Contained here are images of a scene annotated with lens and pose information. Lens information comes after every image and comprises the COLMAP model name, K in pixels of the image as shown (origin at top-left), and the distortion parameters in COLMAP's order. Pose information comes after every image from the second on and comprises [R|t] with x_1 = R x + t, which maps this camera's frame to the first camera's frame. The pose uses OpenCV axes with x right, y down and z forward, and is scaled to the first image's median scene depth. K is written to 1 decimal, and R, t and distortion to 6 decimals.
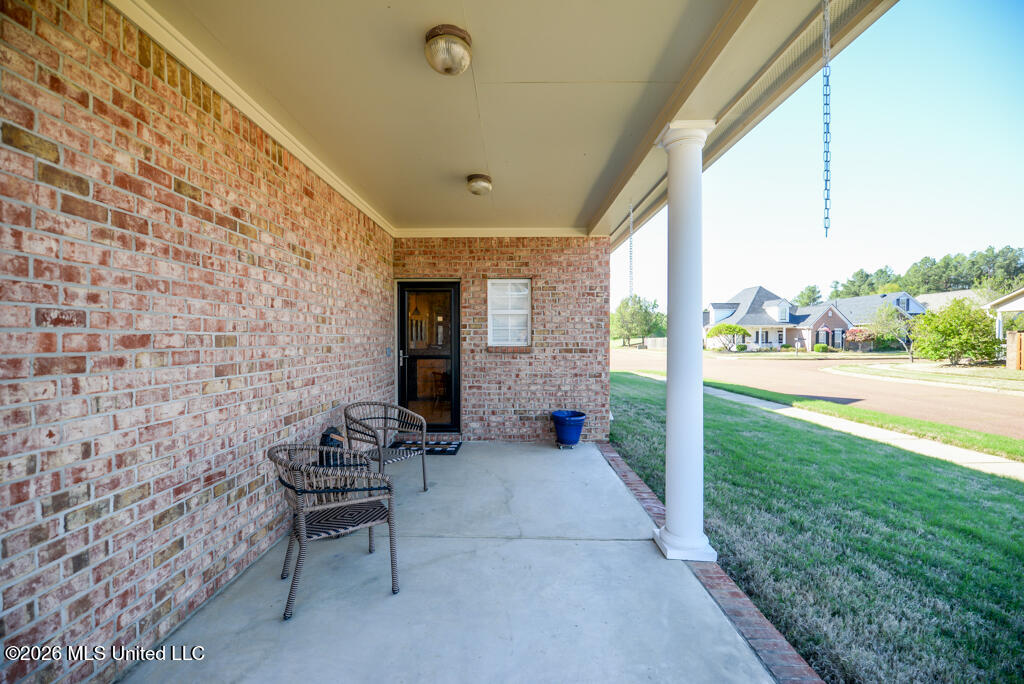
lens RADIAL K [[445.1, 0, 516.9], [0, 445.1, 345.0], [0, 0, 1]] dist [-0.010824, -0.002735]
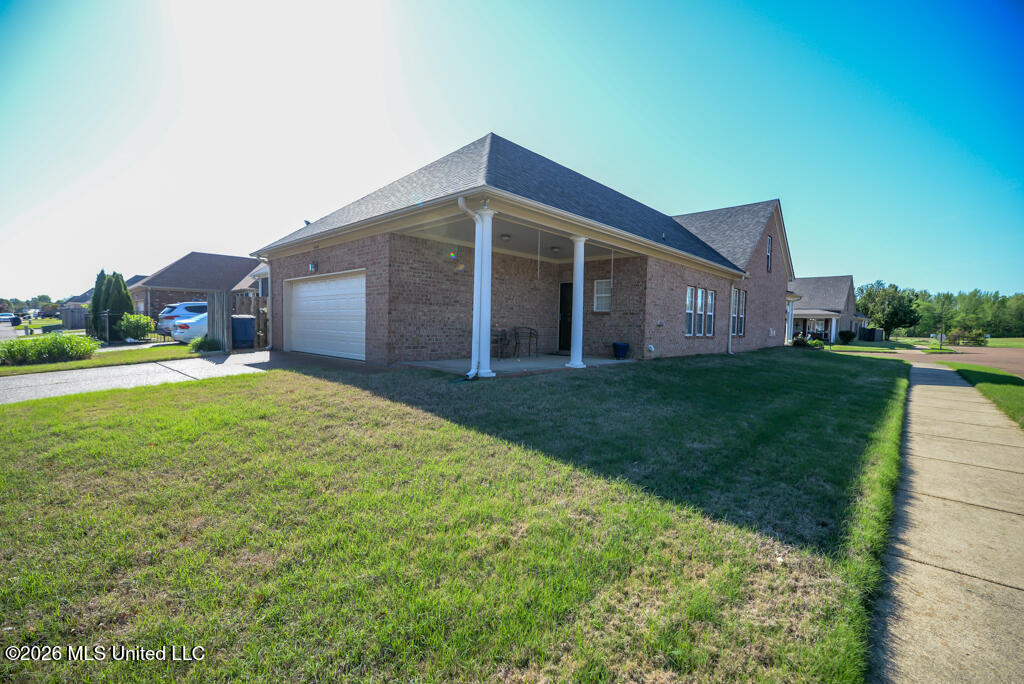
lens RADIAL K [[445.1, 0, 508.9], [0, 445.1, 343.2], [0, 0, 1]] dist [-0.010824, -0.002735]
pose [[0.733389, 0.047463, -0.678150, 2.562824], [-0.033315, 0.998870, 0.033881, 0.224087], [0.678992, -0.002255, 0.734142, -1.986310]]
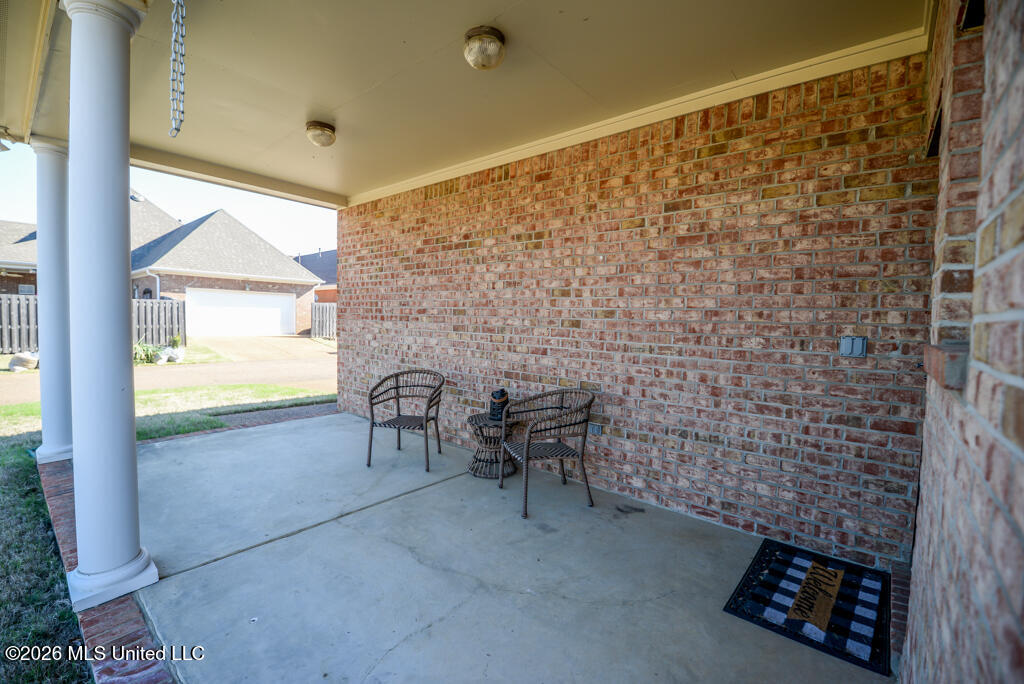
lens RADIAL K [[445.1, 0, 511.6], [0, 445.1, 343.1], [0, 0, 1]] dist [-0.010824, -0.002735]
pose [[-0.653301, 0.028455, -0.756563, 0.560560], [-0.034067, 0.997176, 0.066922, -0.011459], [0.756331, 0.069495, -0.650487, 2.274668]]
